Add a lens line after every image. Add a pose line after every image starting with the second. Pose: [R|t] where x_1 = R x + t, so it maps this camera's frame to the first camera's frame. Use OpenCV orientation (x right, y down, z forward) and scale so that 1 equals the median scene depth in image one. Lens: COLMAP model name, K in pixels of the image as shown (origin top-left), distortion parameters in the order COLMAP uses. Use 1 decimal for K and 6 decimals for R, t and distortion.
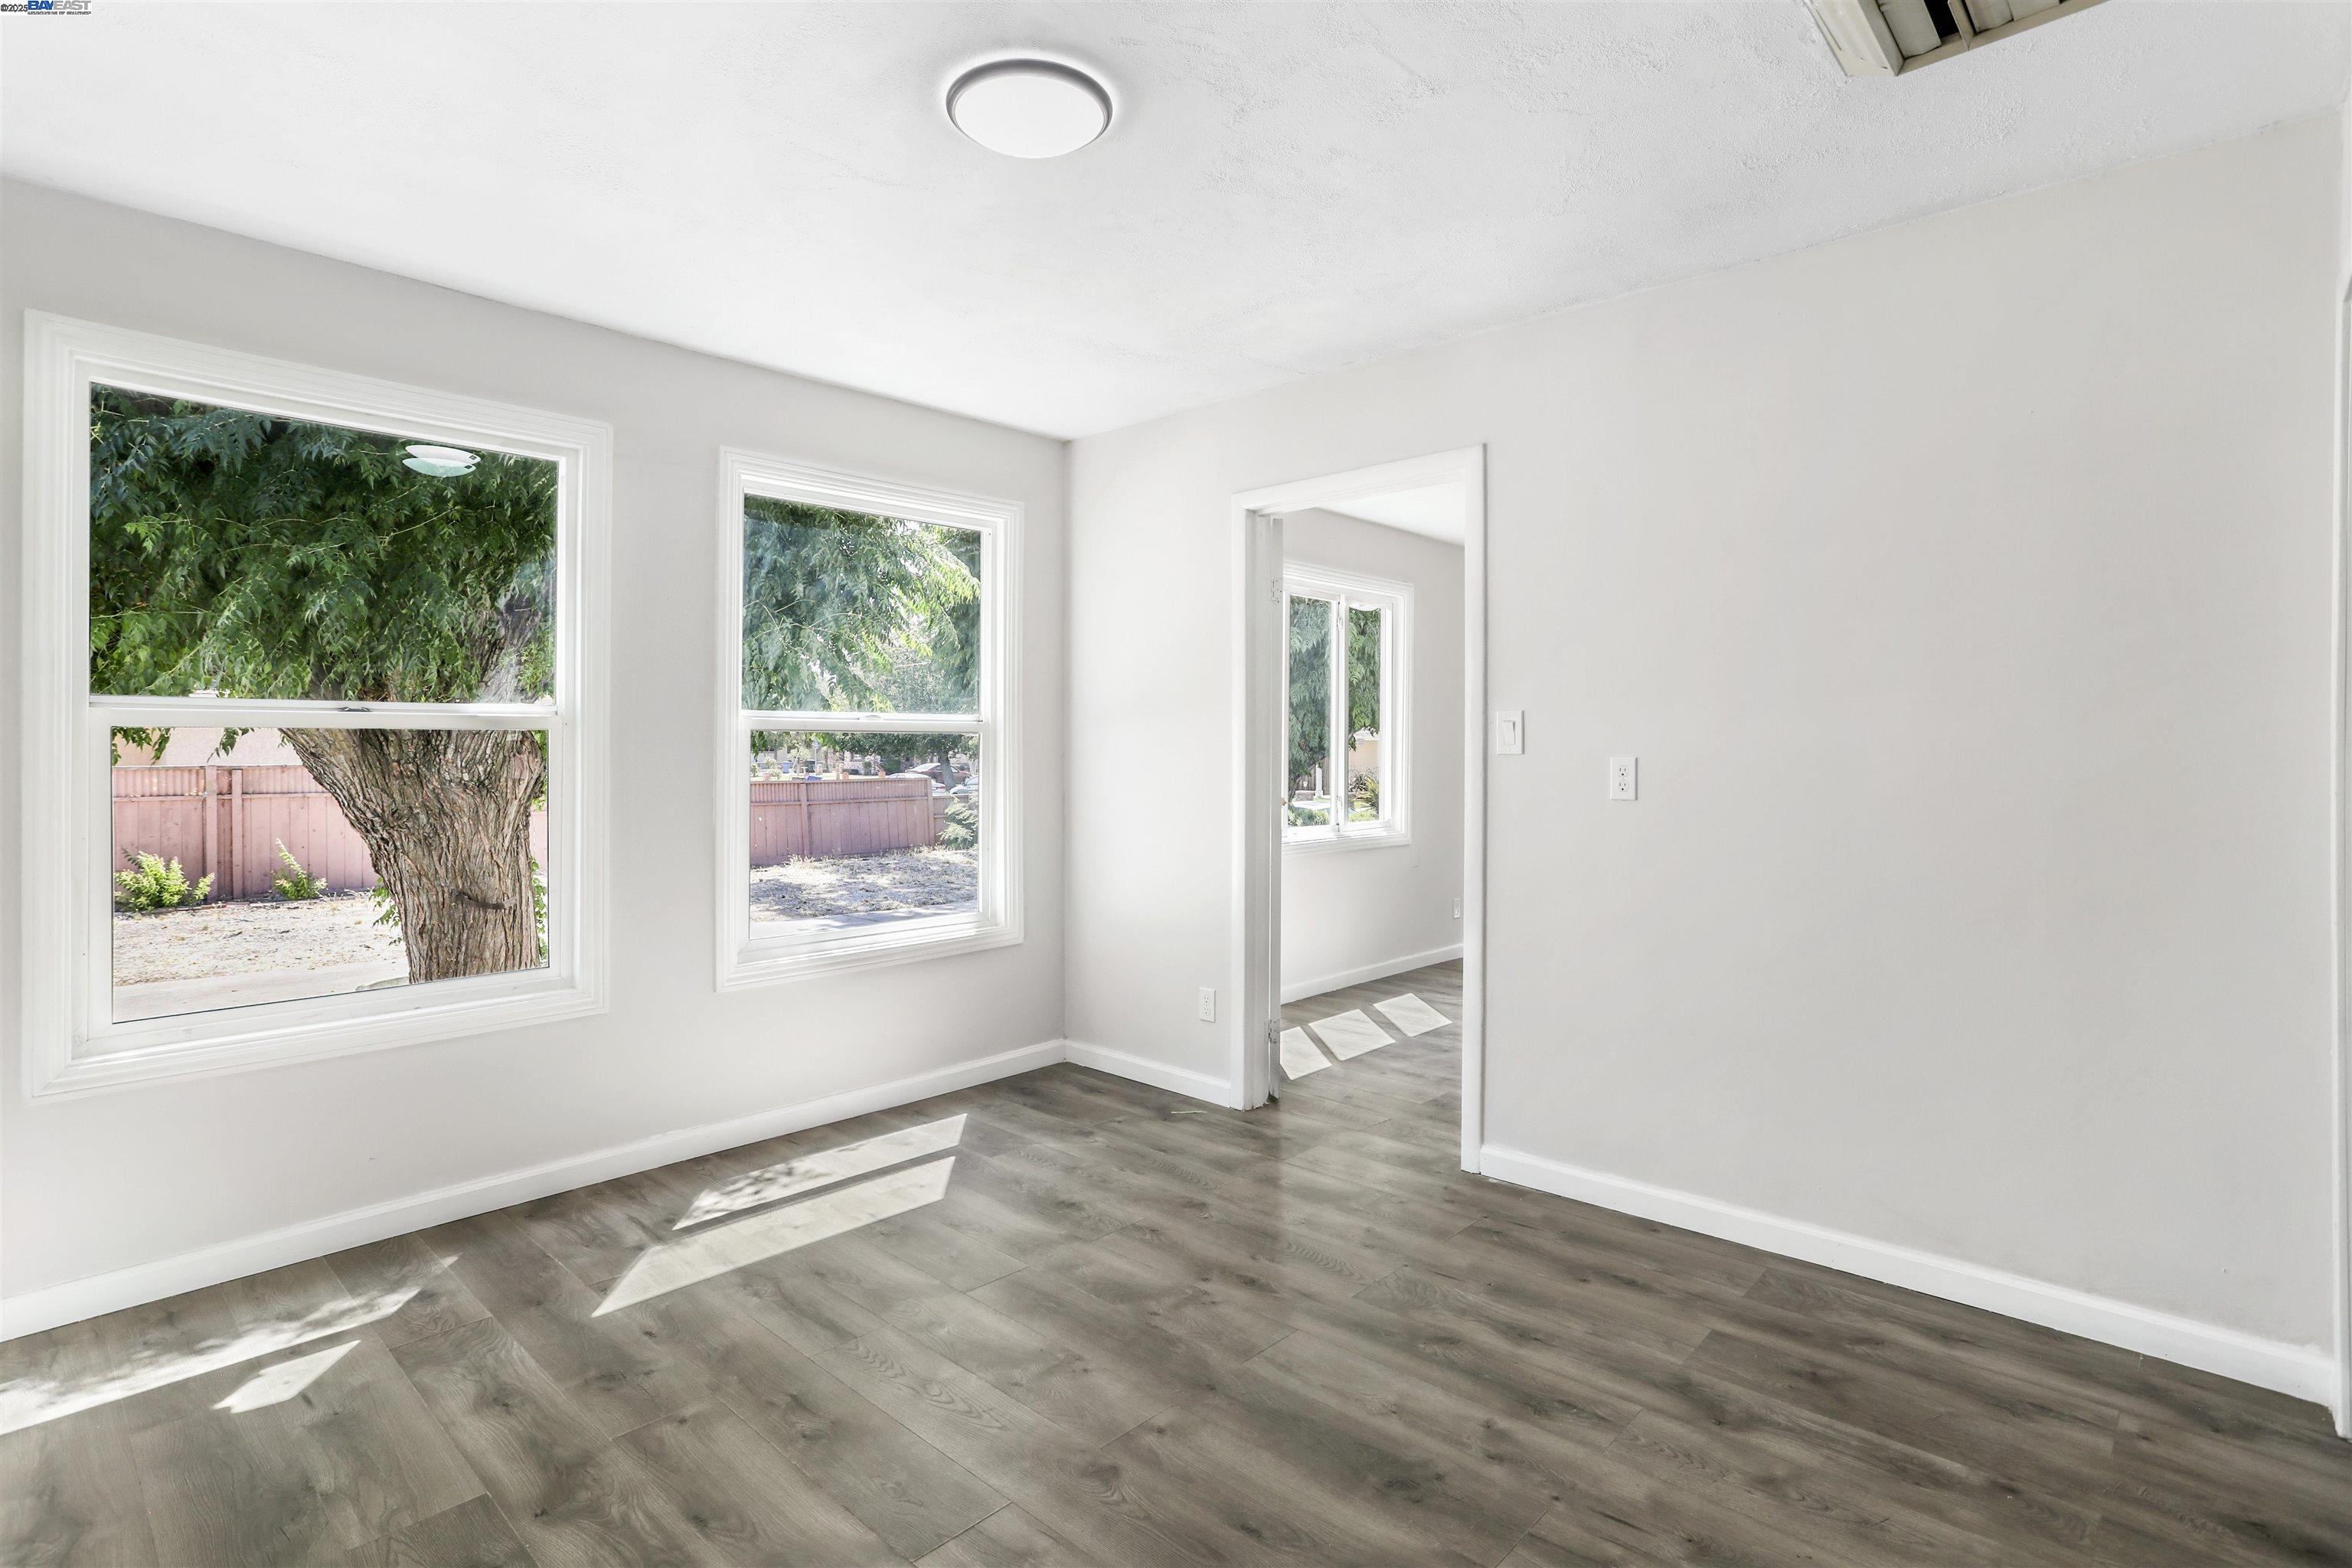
lens RADIAL K [[1144.4, 0, 1174.5], [0, 1144.4, 724.9], [0, 0, 1]] dist [-0.053938, 0.025292]
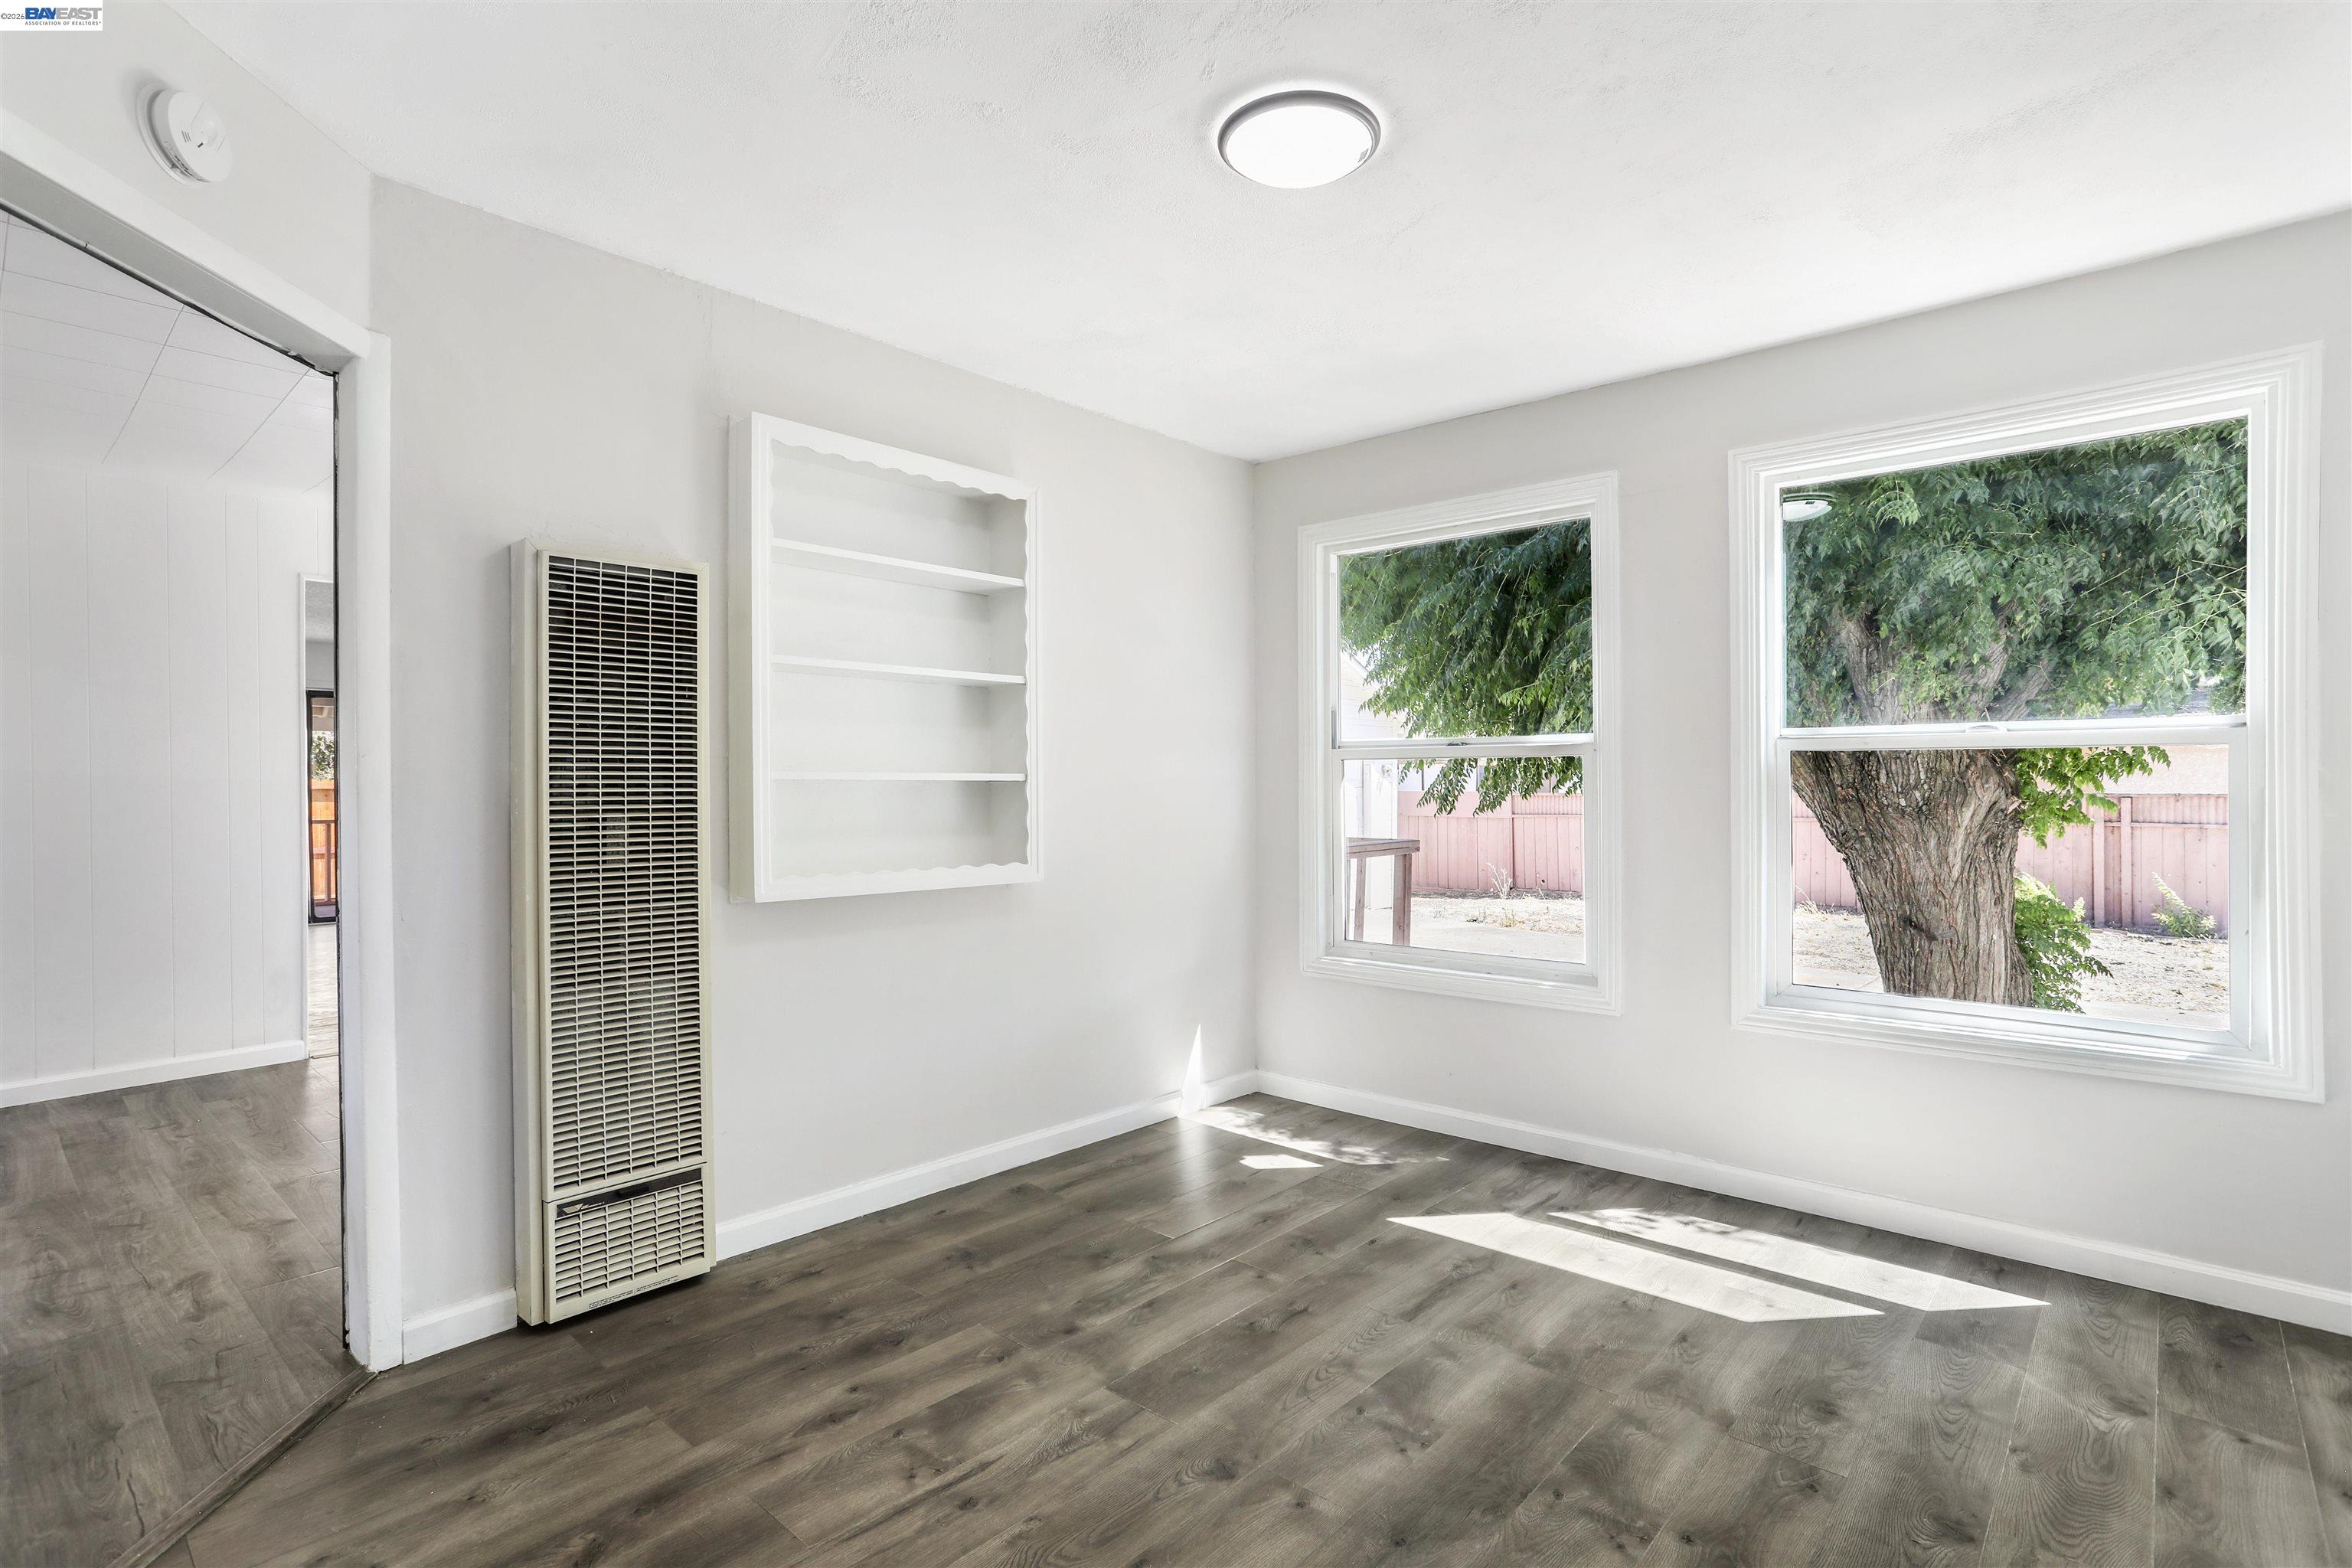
lens RADIAL K [[1159.3, 0, 1189.8], [0, 1159.3, 782.8], [0, 0, 1]] dist [-0.065177, 0.035499]
pose [[0.018592, 0.004370, -0.999818, 0.650998], [0.020995, 0.999768, 0.004760, 0.020333], [0.999607, -0.021079, 0.018496, 0.643029]]
